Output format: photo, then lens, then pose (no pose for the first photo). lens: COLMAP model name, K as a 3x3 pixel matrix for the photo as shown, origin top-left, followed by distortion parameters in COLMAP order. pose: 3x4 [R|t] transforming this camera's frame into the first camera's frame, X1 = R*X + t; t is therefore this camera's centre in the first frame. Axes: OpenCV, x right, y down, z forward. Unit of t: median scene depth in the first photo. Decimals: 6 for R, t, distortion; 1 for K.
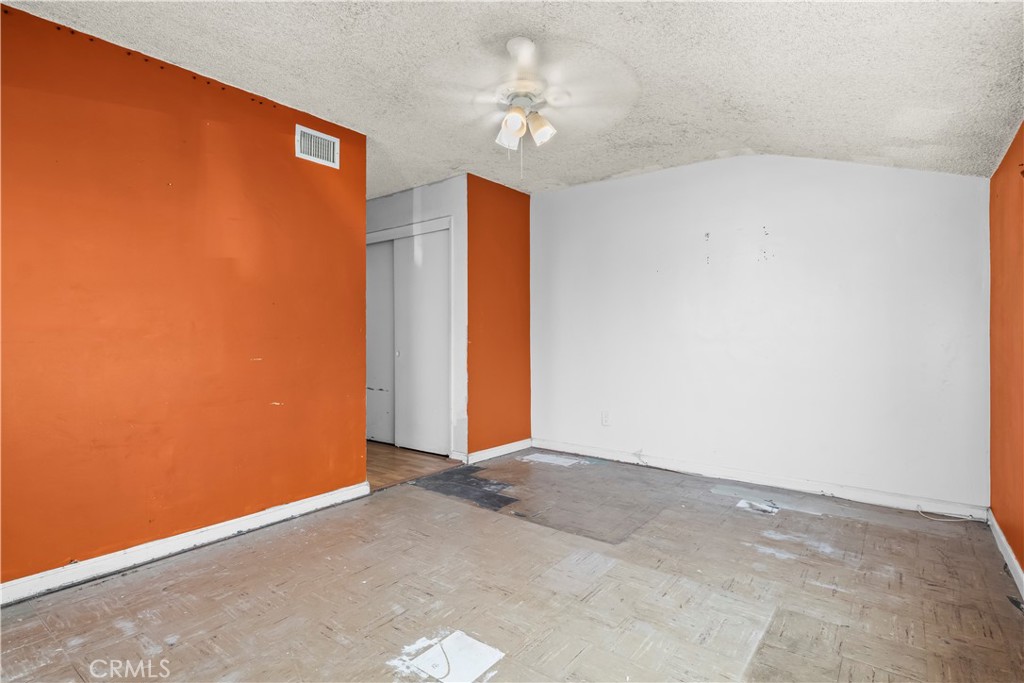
lens RADIAL K [[511.5, 0, 508.1], [0, 511.5, 334.8], [0, 0, 1]] dist [-0.010399, 0.004484]
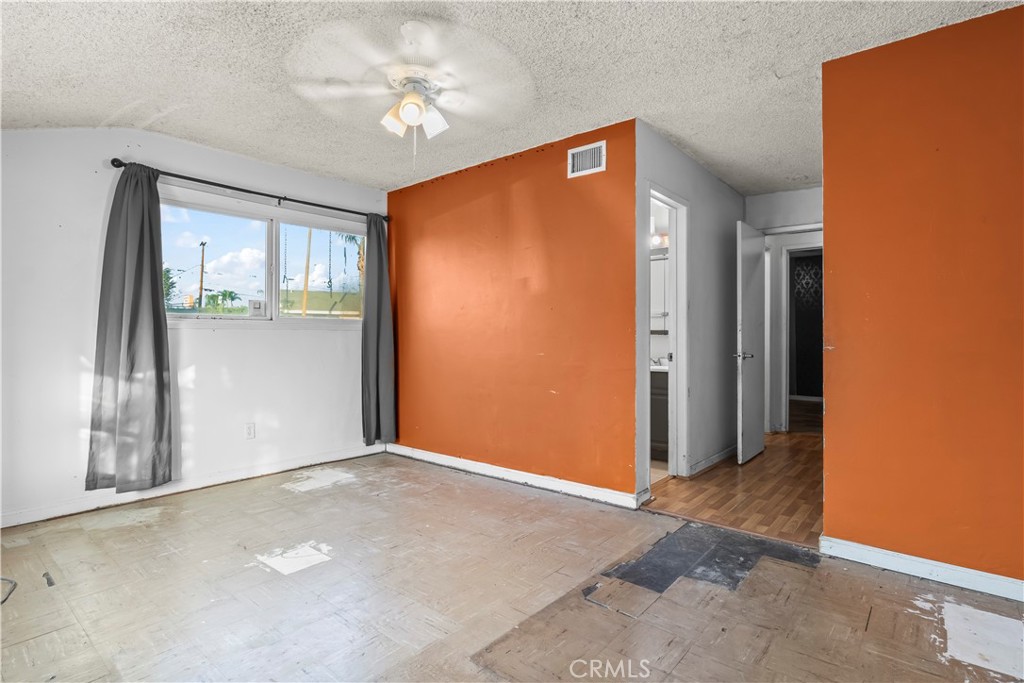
lens RADIAL K [[511.5, 0, 515.7], [0, 511.5, 336.4], [0, 0, 1]] dist [-0.010399, 0.004484]
pose [[-0.027686, 0.005284, -0.999603, 0.795001], [-0.001271, 0.999985, 0.005321, -0.002988], [0.999616, 0.001418, -0.027679, 0.996152]]
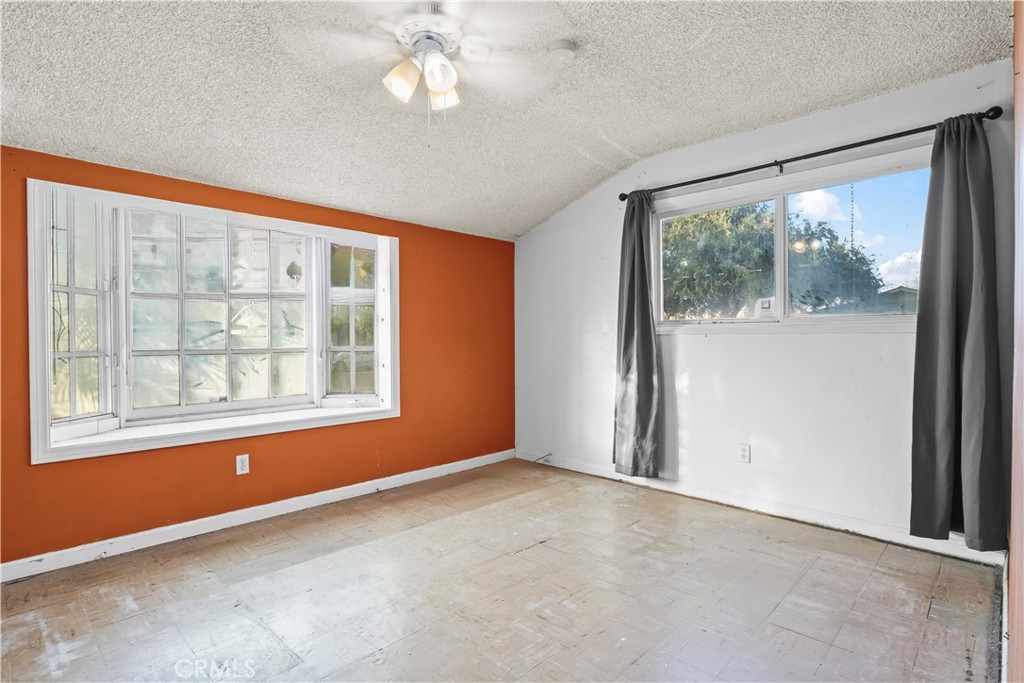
lens RADIAL K [[511.5, 0, 517.9], [0, 511.5, 343.3], [0, 0, 1]] dist [-0.010399, 0.004484]
pose [[-0.994732, 0.003129, 0.102465, -0.156231], [0.003803, 0.999972, 0.006380, -0.001917], [-0.102442, 0.006736, -0.994716, 1.454142]]
